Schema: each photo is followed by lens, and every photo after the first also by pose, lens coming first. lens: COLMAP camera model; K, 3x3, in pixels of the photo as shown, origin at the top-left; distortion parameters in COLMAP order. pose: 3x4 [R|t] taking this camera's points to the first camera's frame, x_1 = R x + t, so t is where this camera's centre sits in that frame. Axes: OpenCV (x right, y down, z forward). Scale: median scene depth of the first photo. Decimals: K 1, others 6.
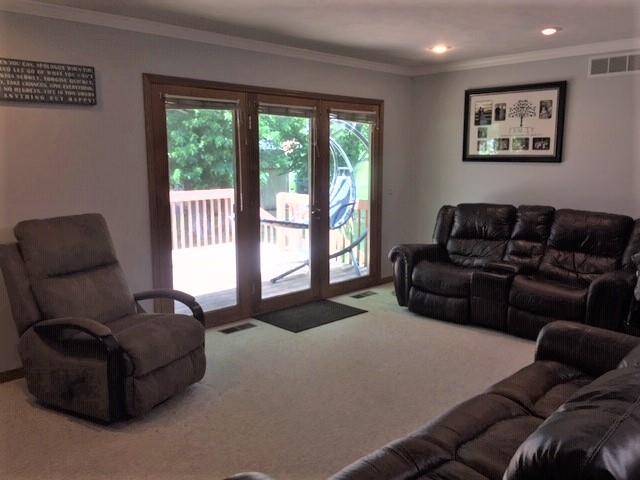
lens RADIAL K [[545.7, 0, 318.9], [0, 545.7, 237.4], [0, 0, 1]] dist [-0.003603, -0.017625]
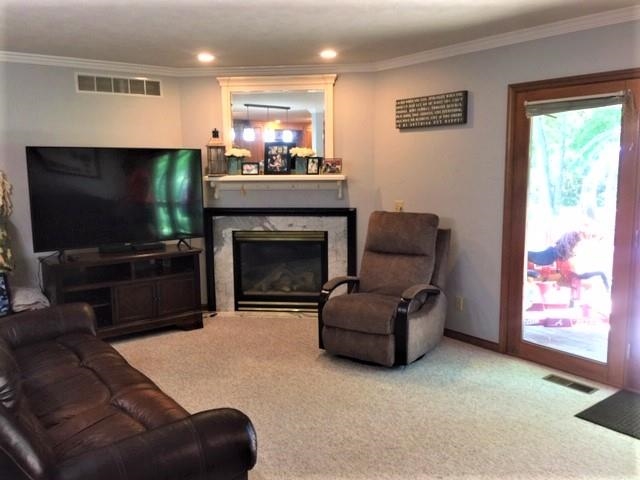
lens RADIAL K [[545.7, 0, 318.9], [0, 545.7, 242.7], [0, 0, 1]] dist [-0.003603, -0.017625]
pose [[-0.135209, 0.142017, -0.980586, 0.830875], [-0.135572, 0.977715, 0.160294, -0.142857], [0.981498, 0.154613, -0.112942, 0.895500]]
